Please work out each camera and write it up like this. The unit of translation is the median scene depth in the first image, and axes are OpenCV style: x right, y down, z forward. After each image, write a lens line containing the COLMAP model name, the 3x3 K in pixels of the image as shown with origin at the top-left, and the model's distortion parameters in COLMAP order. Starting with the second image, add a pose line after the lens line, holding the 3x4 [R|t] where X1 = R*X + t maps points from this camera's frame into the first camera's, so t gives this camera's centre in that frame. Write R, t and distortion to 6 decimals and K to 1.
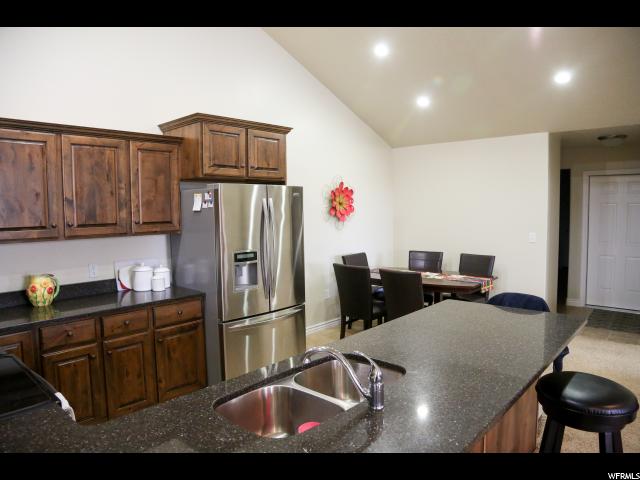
lens RADIAL K [[436.1, 0, 317.2], [0, 436.1, 236.9], [0, 0, 1]] dist [-0.113593, 0.052419]
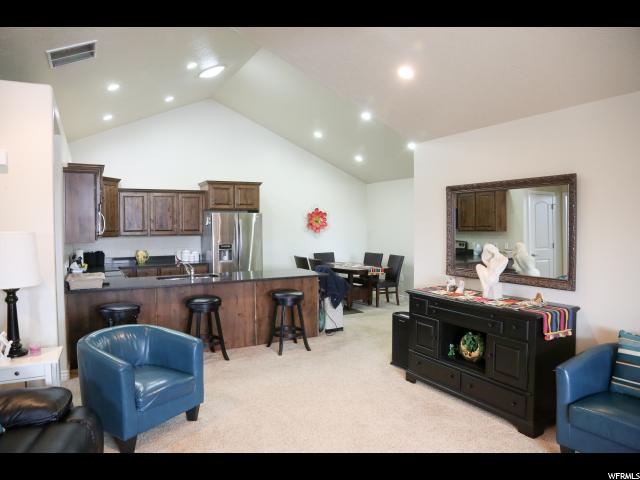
lens RADIAL K [[436.1, 0, 319.8], [0, 436.1, 237.0], [0, 0, 1]] dist [-0.113593, 0.052419]
pose [[0.944597, 0.019767, -0.327638, 0.904383], [-0.030538, 0.999148, -0.027761, 0.040076], [0.326810, 0.036228, 0.944395, -0.808193]]
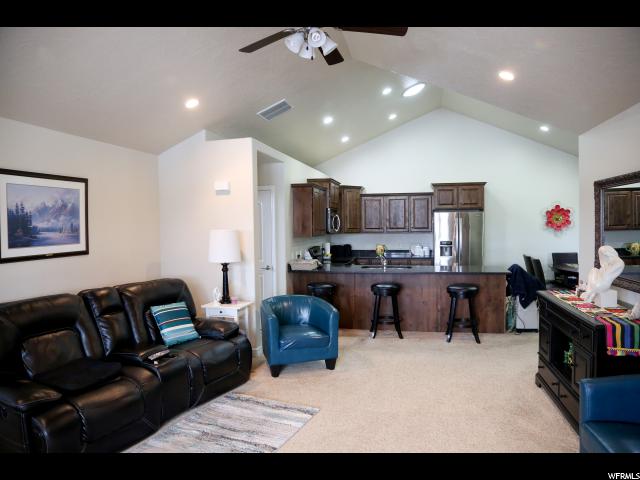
lens RADIAL K [[436.1, 0, 317.4], [0, 436.1, 236.3], [0, 0, 1]] dist [-0.113593, 0.052419]
pose [[0.484047, 0.033691, -0.874393, 1.419474], [-0.051993, 0.998600, 0.009694, 0.020079], [0.873496, 0.040770, 0.485121, -0.682573]]
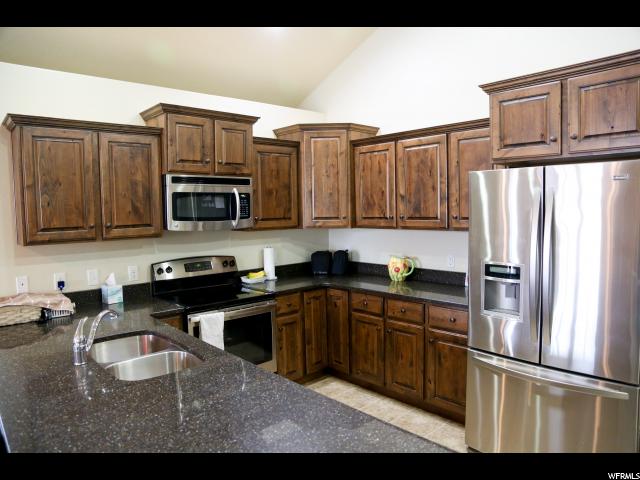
lens RADIAL K [[436.1, 0, 322.1], [0, 436.1, 240.9], [0, 0, 1]] dist [-0.113593, 0.052419]
pose [[-0.077260, 0.091476, -0.992806, 0.509693], [-0.041584, 0.994620, 0.094880, -0.054301], [0.996143, 0.048615, -0.073040, 0.696008]]
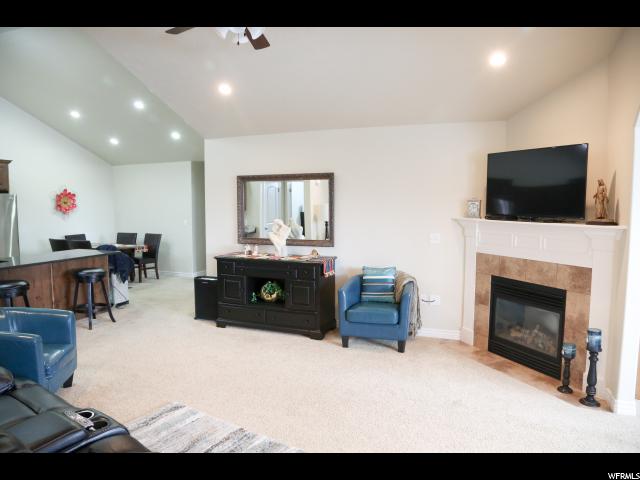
lens RADIAL K [[436.1, 0, 318.2], [0, 436.1, 239.6], [0, 0, 1]] dist [-0.113593, 0.052419]
pose [[0.937223, -0.017787, 0.348276, 0.571349], [0.012245, 0.999761, 0.018109, 0.061402], [-0.348515, -0.012707, 0.937217, -1.137278]]
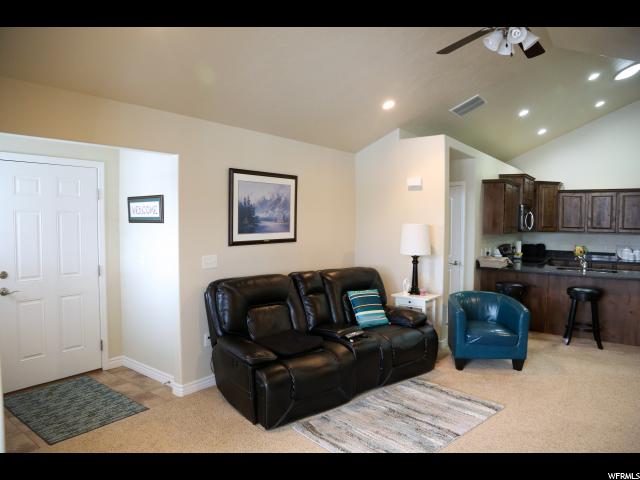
lens RADIAL K [[436.1, 0, 318.5], [0, 436.1, 235.9], [0, 0, 1]] dist [-0.113593, 0.052419]
pose [[0.093023, 0.053332, -0.994235, 1.470664], [-0.076740, 0.995978, 0.046246, 0.025421], [0.992702, 0.071996, 0.096742, -0.726918]]
